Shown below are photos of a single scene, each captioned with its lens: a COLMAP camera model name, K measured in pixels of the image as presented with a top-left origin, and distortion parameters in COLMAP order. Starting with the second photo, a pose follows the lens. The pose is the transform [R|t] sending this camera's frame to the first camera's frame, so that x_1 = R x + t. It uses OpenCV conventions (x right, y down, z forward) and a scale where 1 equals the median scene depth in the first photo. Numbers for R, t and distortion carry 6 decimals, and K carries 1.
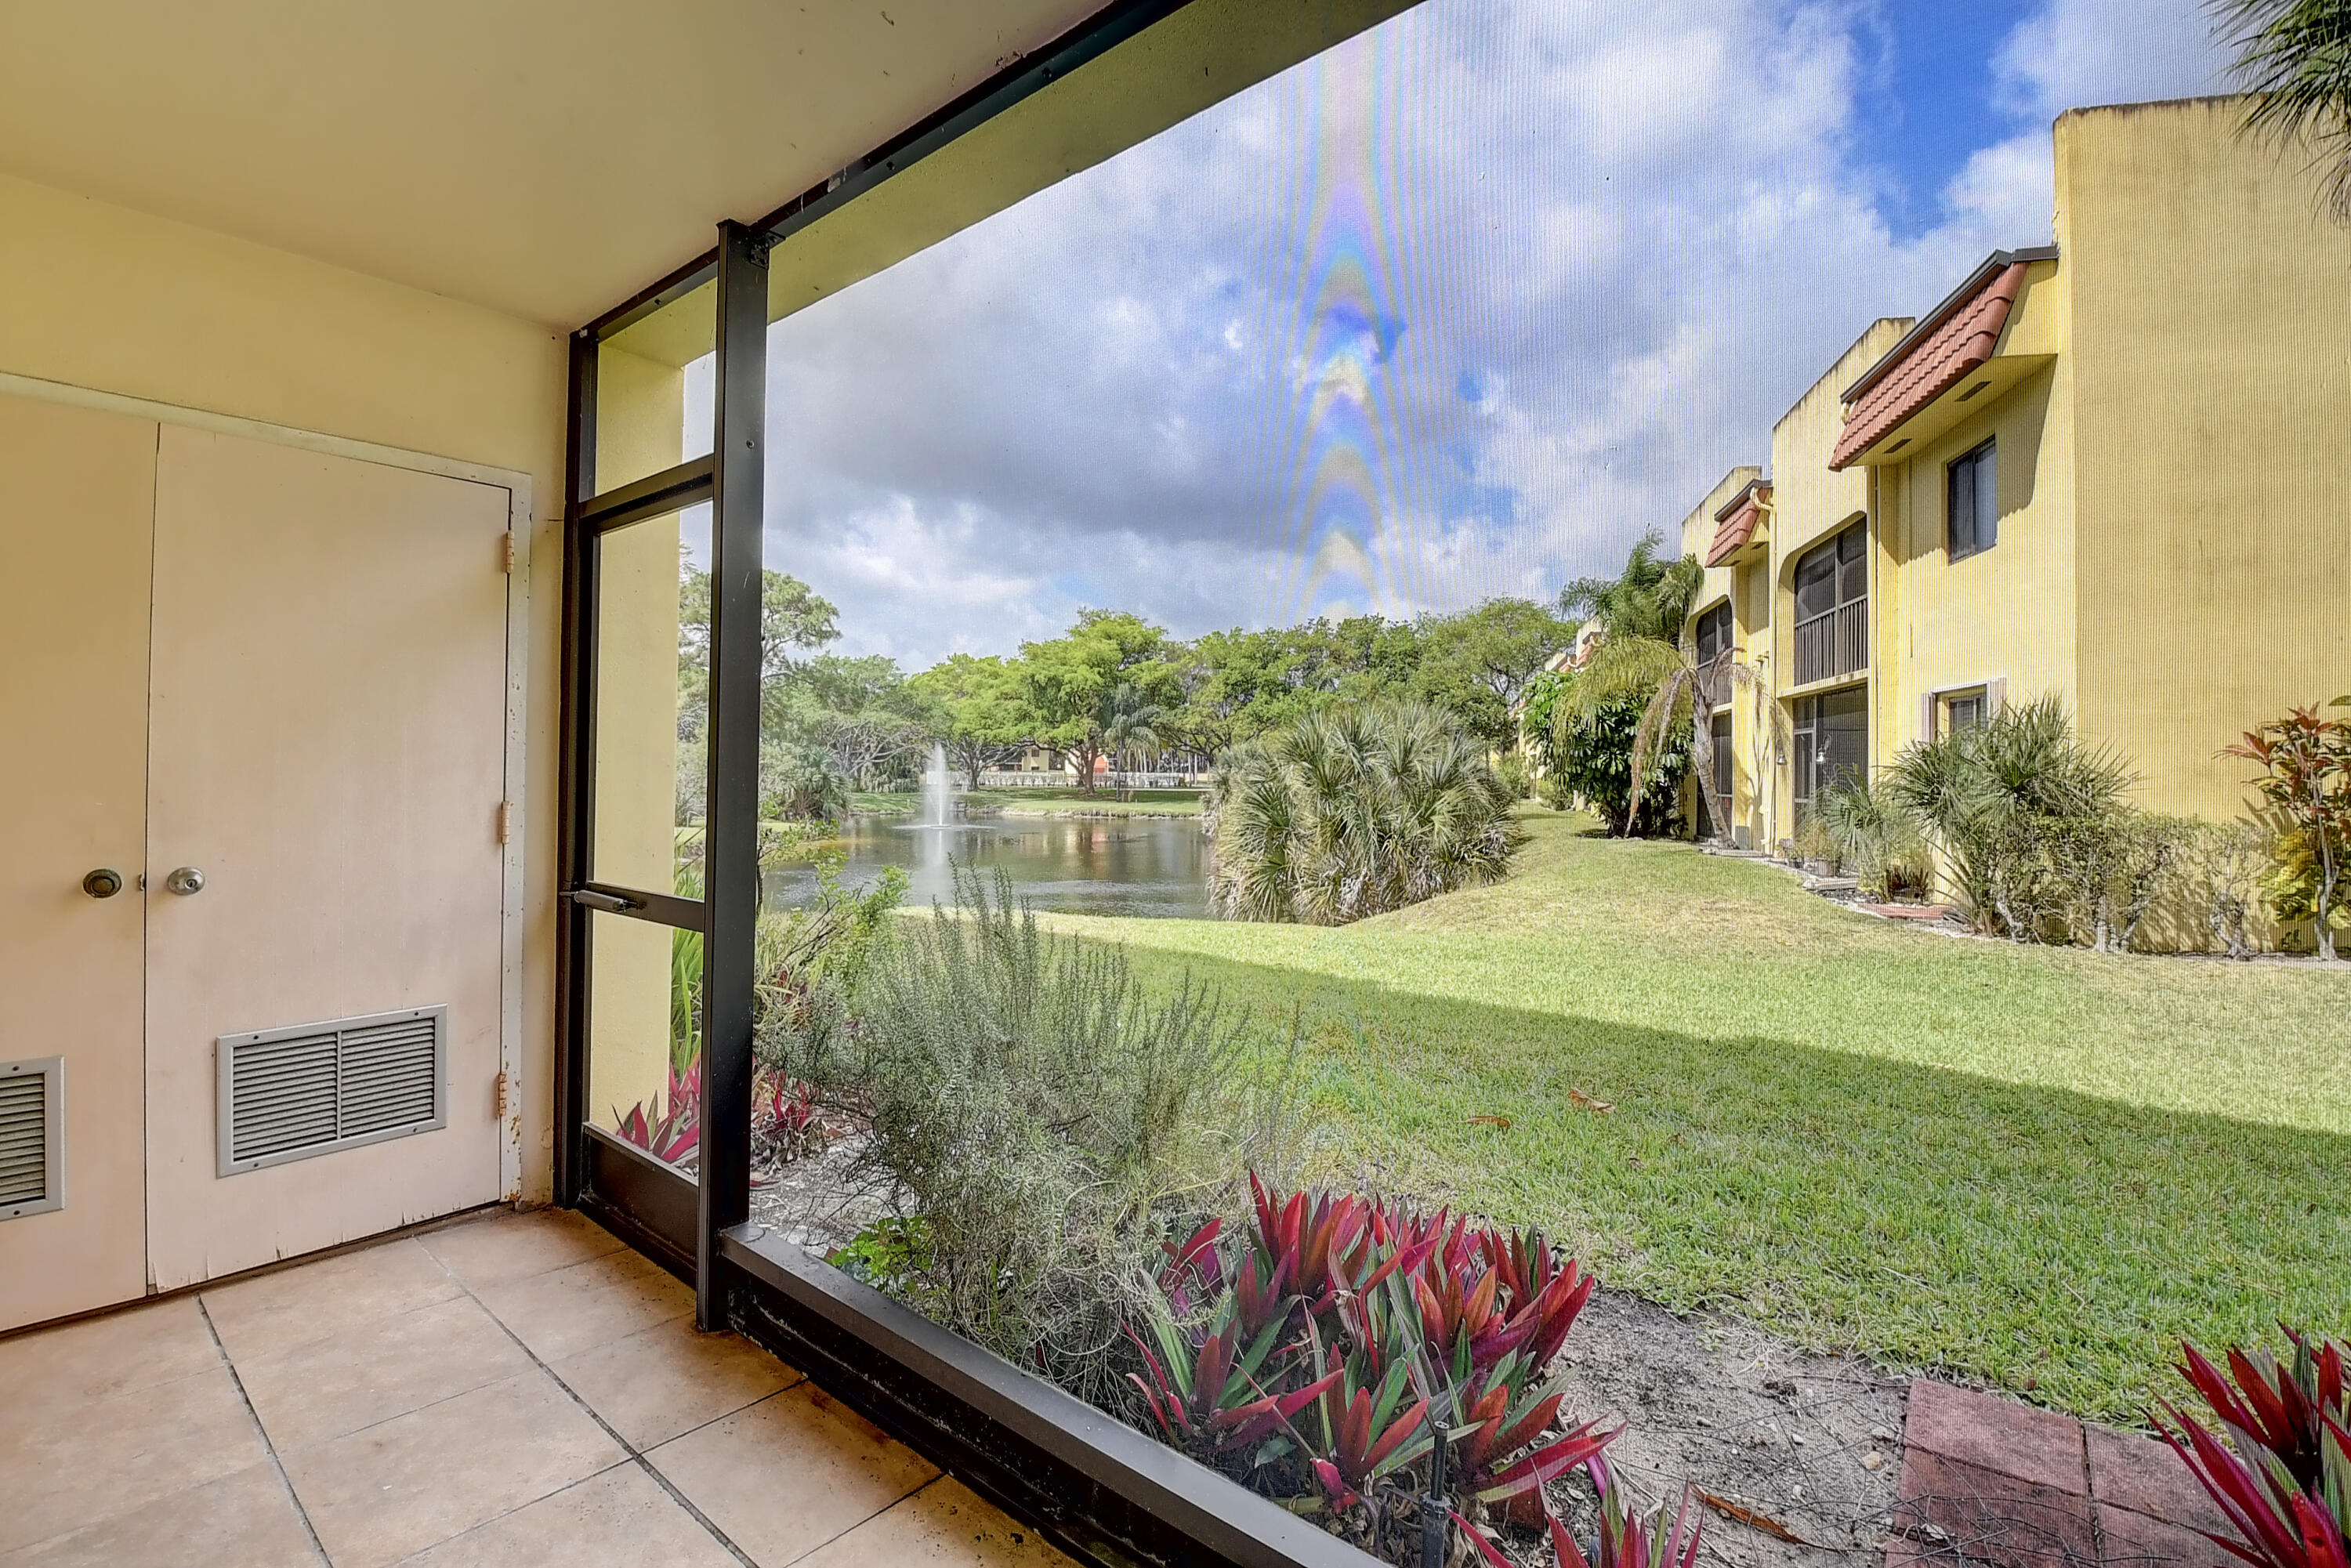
lens RADIAL K [[1022.8, 0, 1167.4], [0, 1022.8, 756.3], [0, 0, 1]] dist [0.015973, -0.028794]
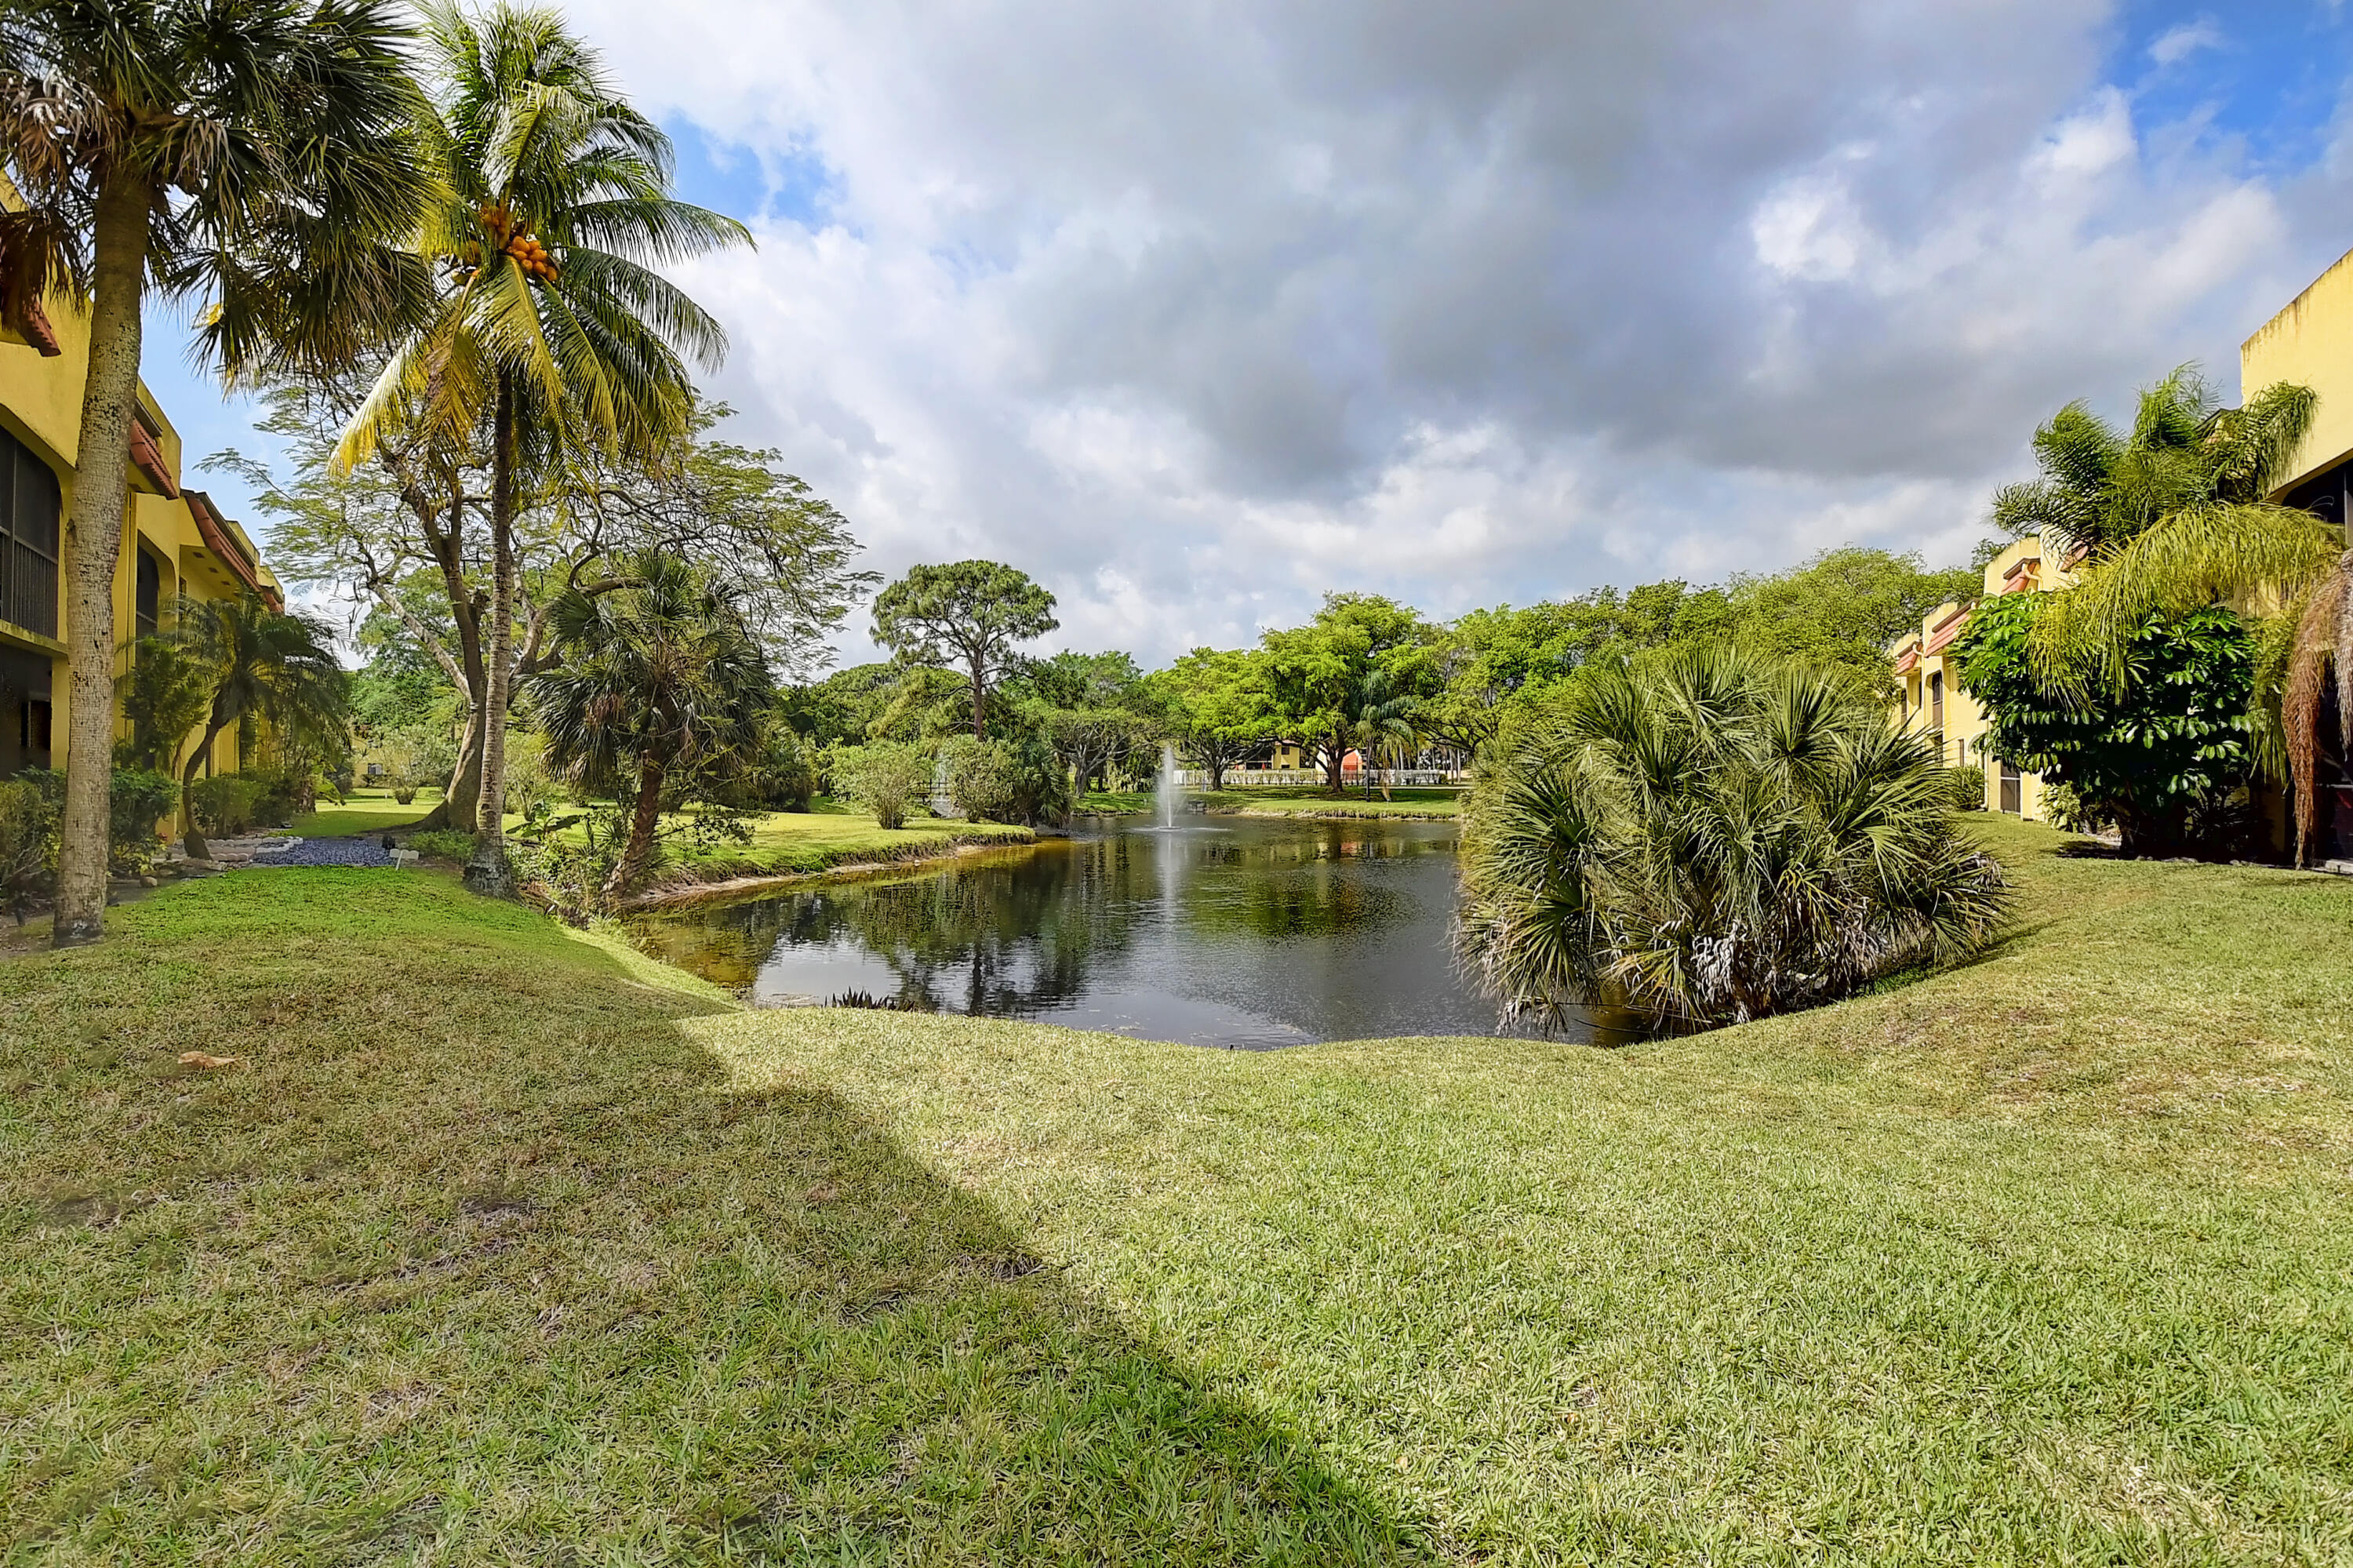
lens RADIAL K [[1023.8, 0, 1168.4], [0, 1023.8, 756.3], [0, 0, 1]] dist [0.015973, -0.028794]
pose [[0.968443, -0.013233, -0.248885, 0.031350], [0.013270, 0.999911, -0.001529, 0.015718], [0.248883, -0.001822, 0.968532, 0.355864]]
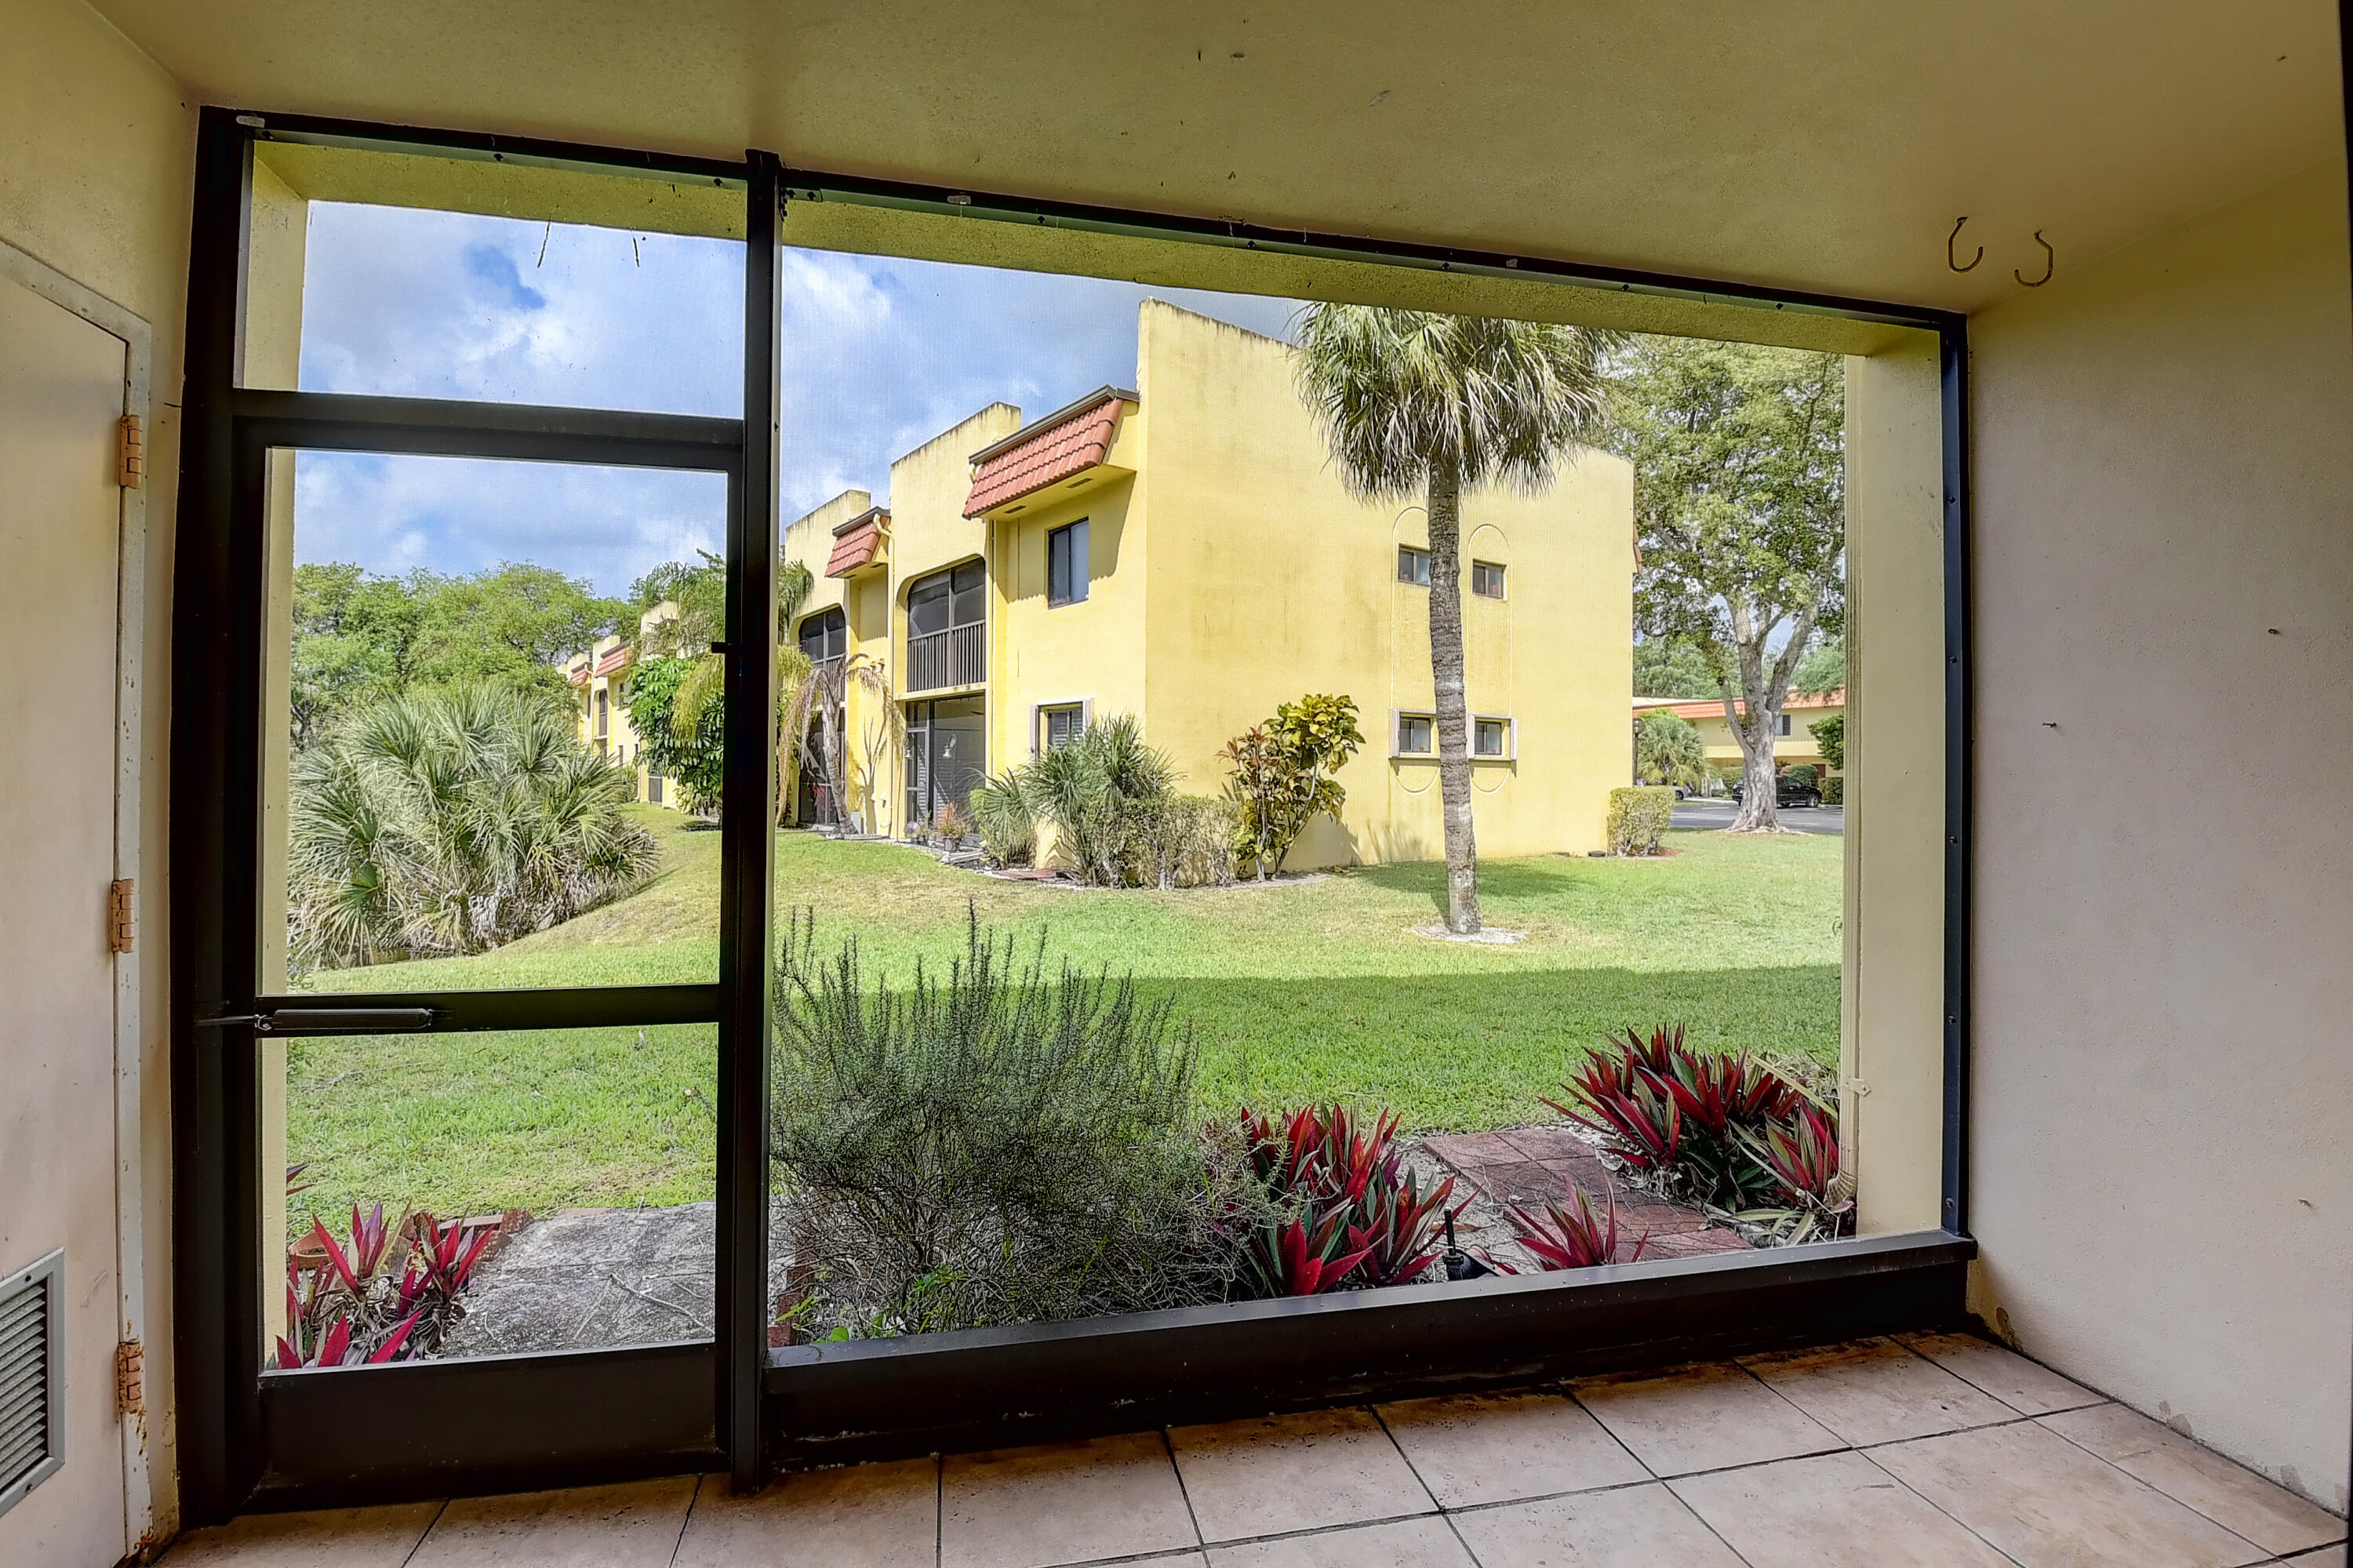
lens RADIAL K [[1023.8, 0, 1168.4], [0, 1023.8, 756.3], [0, 0, 1]] dist [0.015973, -0.028794]
pose [[0.618614, 0.000118, 0.785695, -0.121542], [-0.009839, 0.999923, 0.007596, -0.006072], [-0.785633, -0.012429, 0.618568, 0.042219]]
